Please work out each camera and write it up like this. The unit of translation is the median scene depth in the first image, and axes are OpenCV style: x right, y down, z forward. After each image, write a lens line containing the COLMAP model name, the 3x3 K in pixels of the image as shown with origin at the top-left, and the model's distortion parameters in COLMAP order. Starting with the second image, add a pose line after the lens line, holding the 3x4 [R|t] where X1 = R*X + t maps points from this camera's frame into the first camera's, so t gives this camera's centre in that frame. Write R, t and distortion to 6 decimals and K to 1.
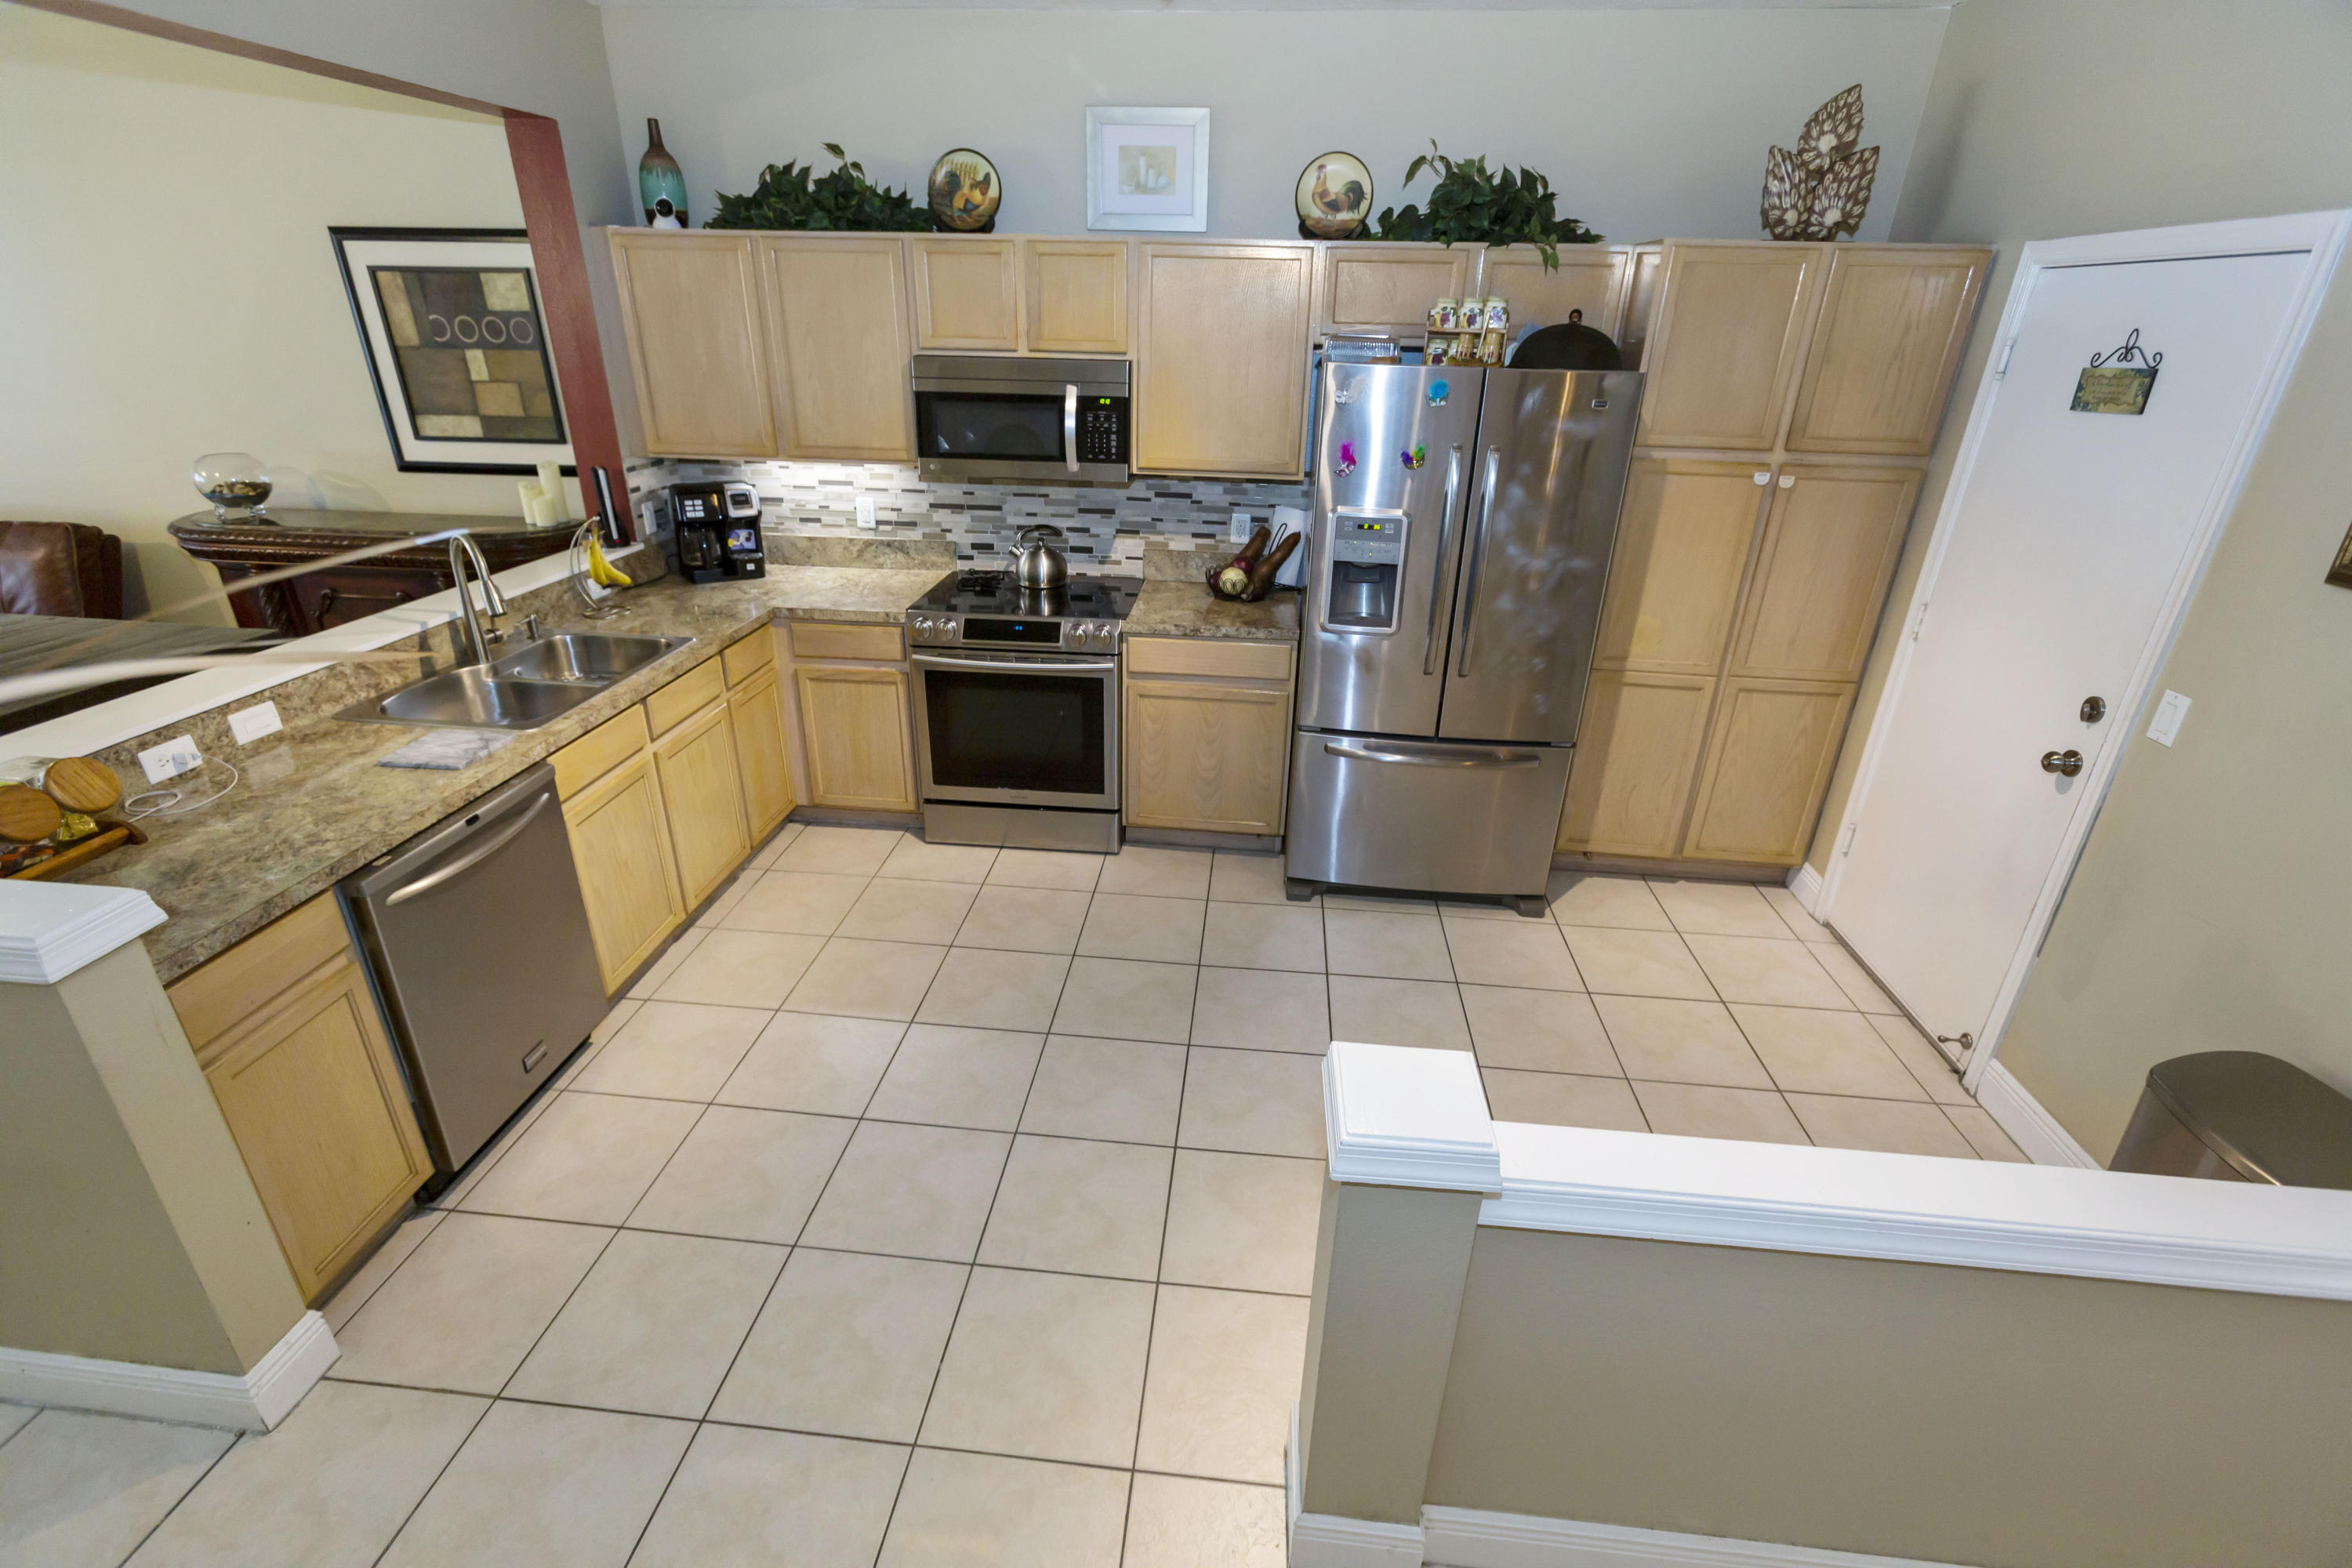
lens RADIAL K [[1051.5, 0, 1174.3], [0, 1051.5, 778.8], [0, 0, 1]] dist [-0.000737, 0.002083]
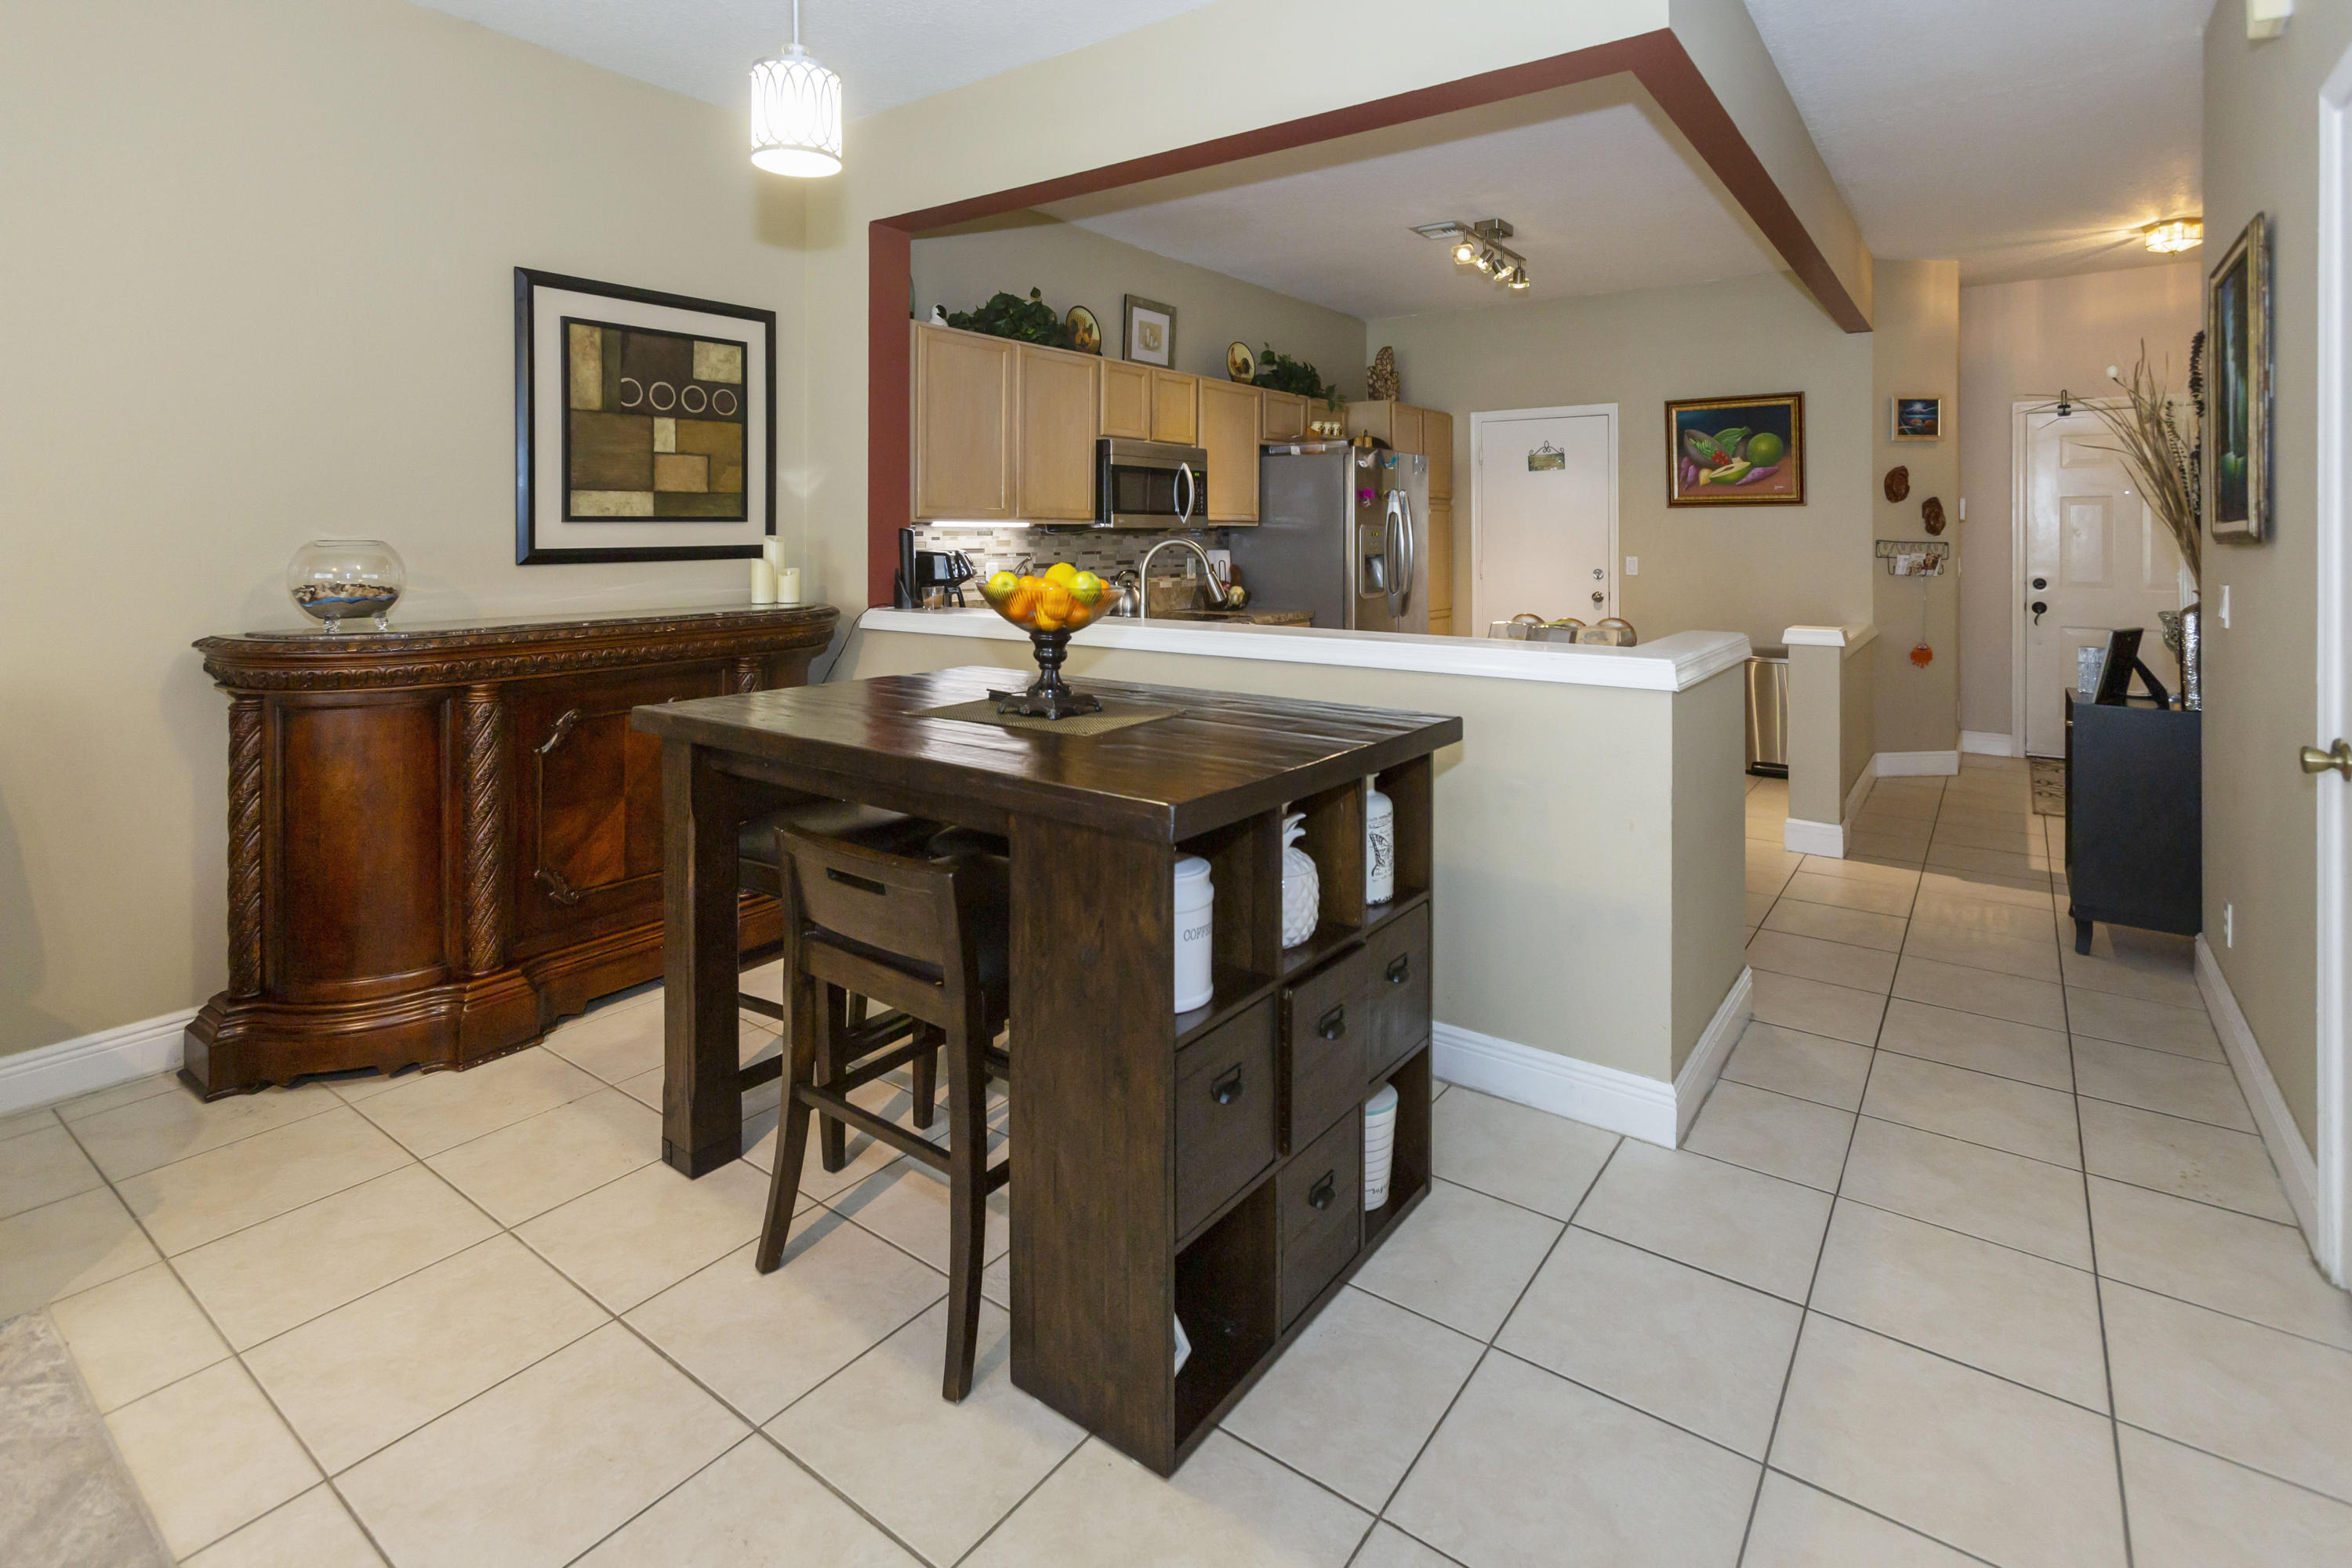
lens RADIAL K [[1133.1, 0, 1205.1], [0, 1133.1, 531.7], [0, 0, 1]] dist [0.003354, 0.004476]
pose [[0.501162, -0.021597, 0.865084, -1.319141], [0.361672, 0.913416, -0.186721, 0.006696], [-0.786149, 0.406454, 0.465580, 0.280188]]
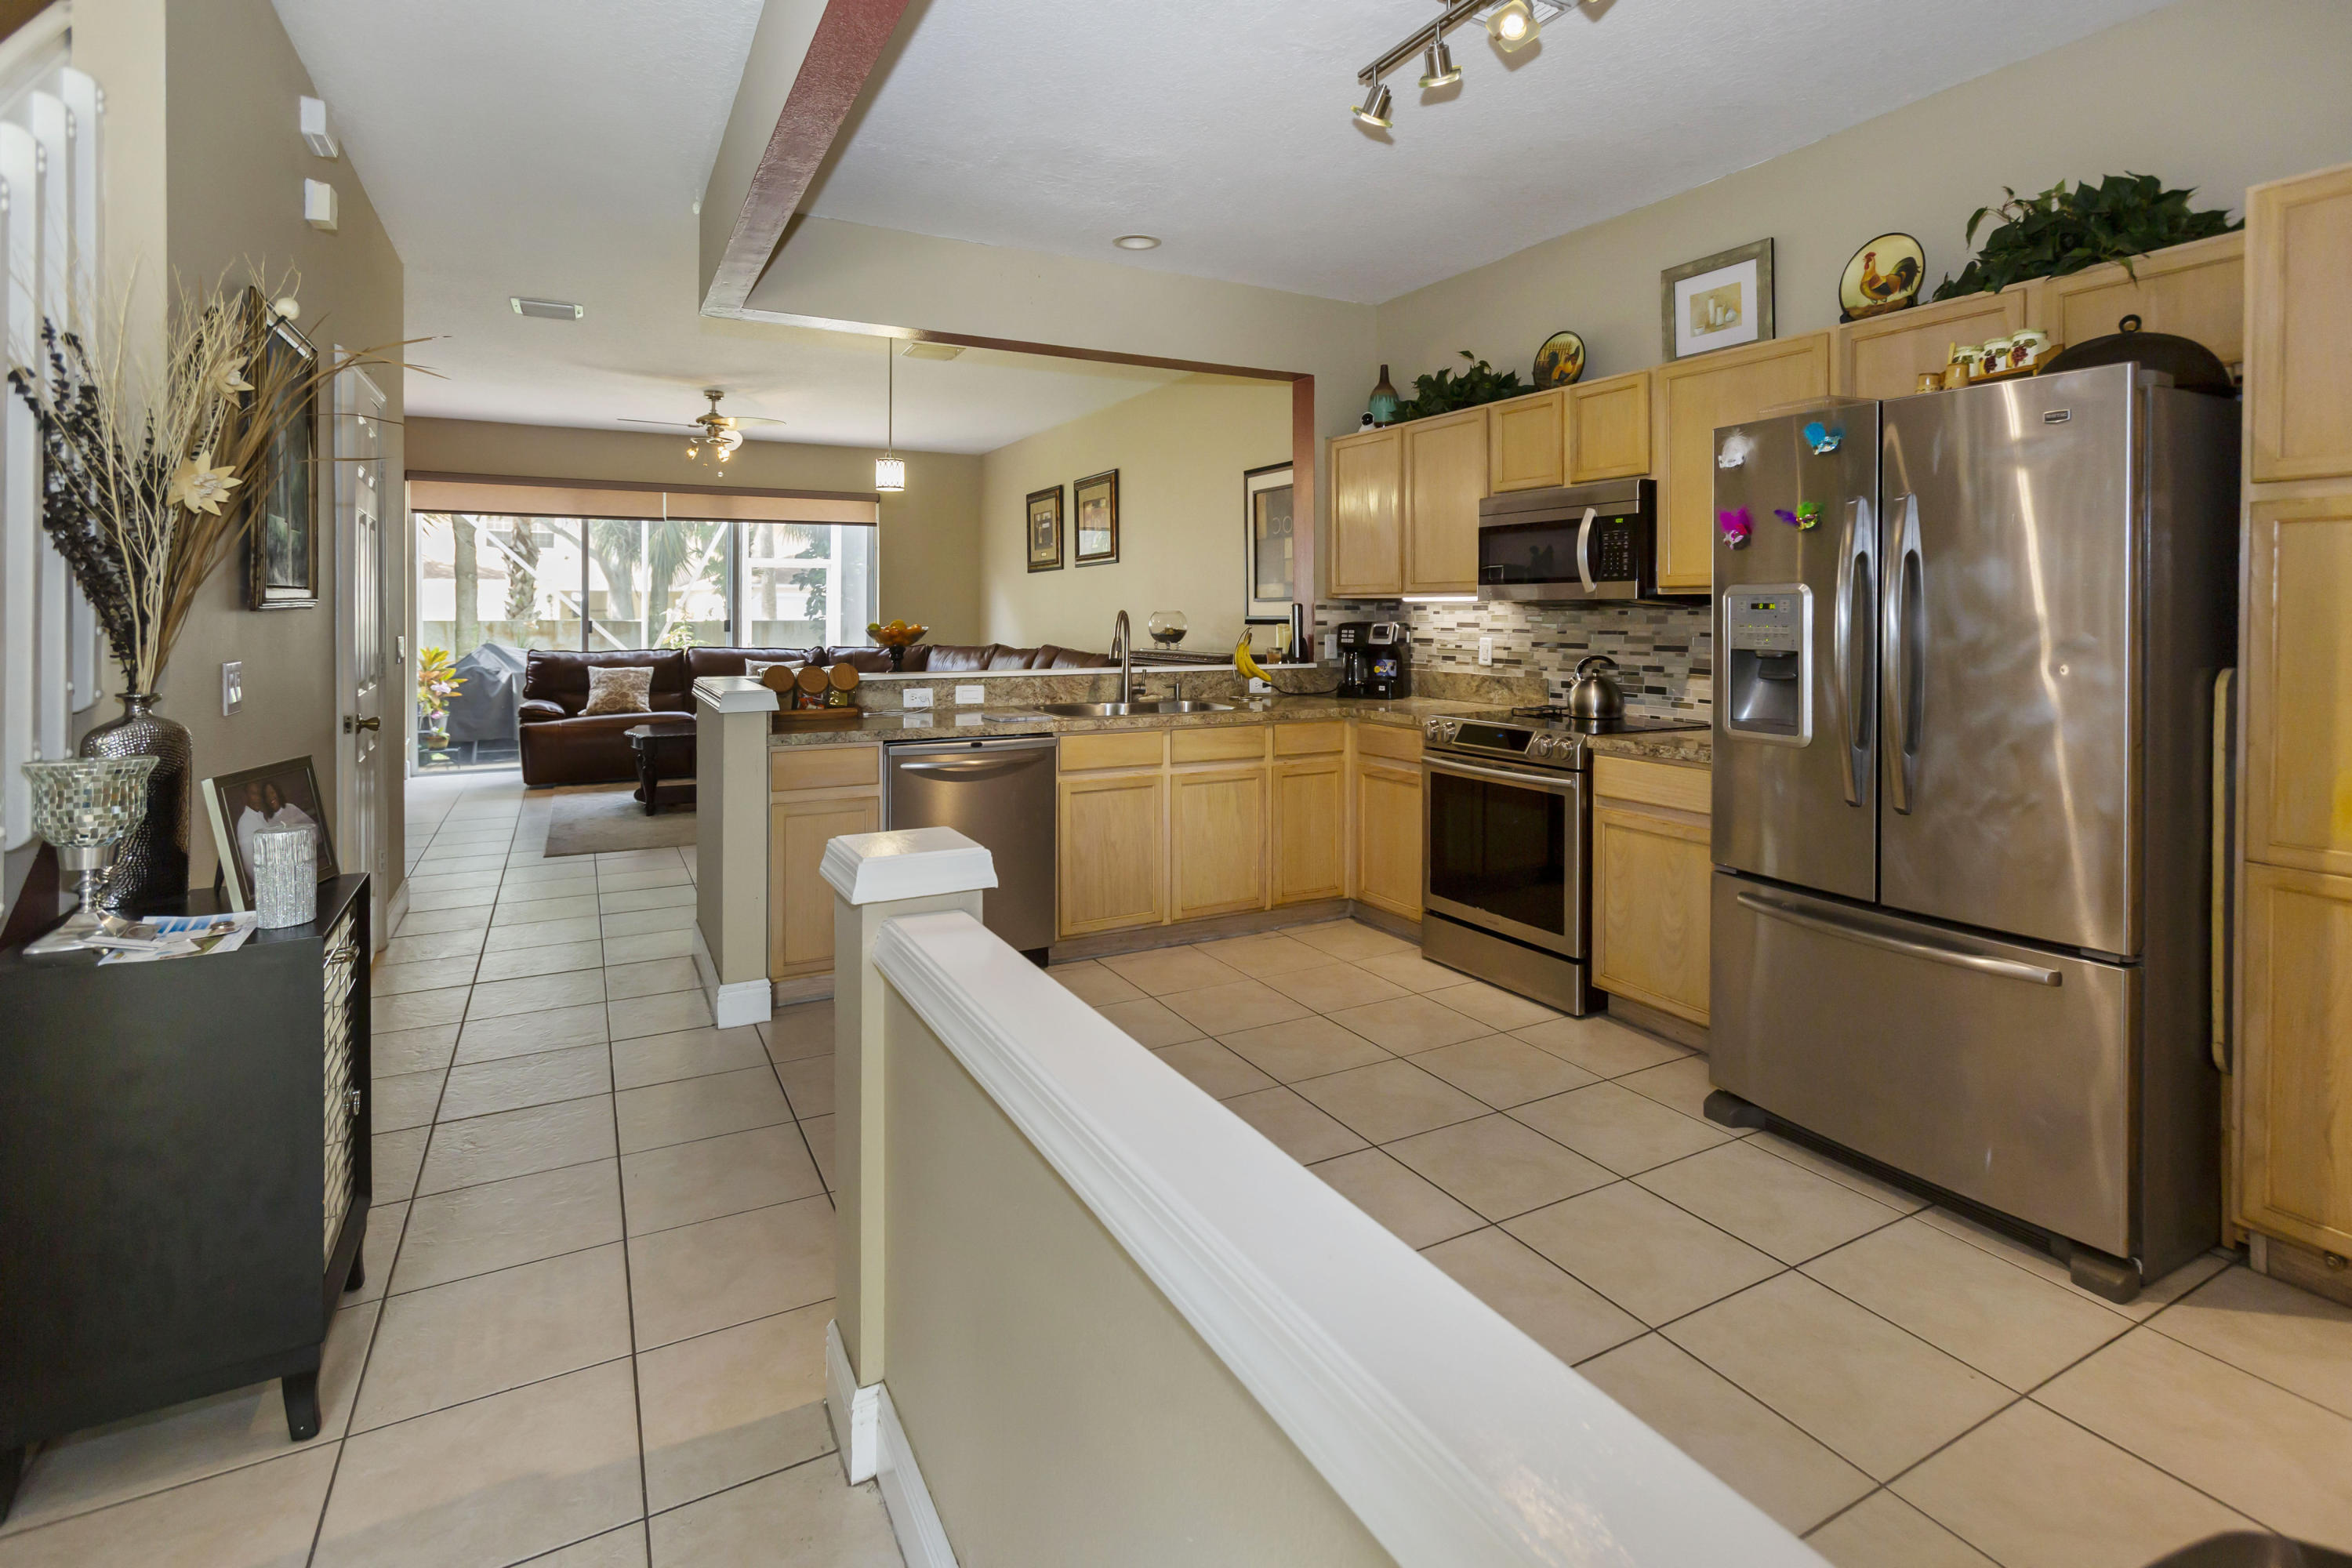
lens RADIAL K [[1133.1, 0, 1211.8], [0, 1133.1, 624.7], [0, 0, 1]] dist [0.003354, 0.004476]
pose [[0.572622, -0.011575, -0.819738, 0.545756], [-0.325028, 0.914754, -0.239962, 0.100306], [0.752636, 0.403845, 0.520046, 0.192124]]
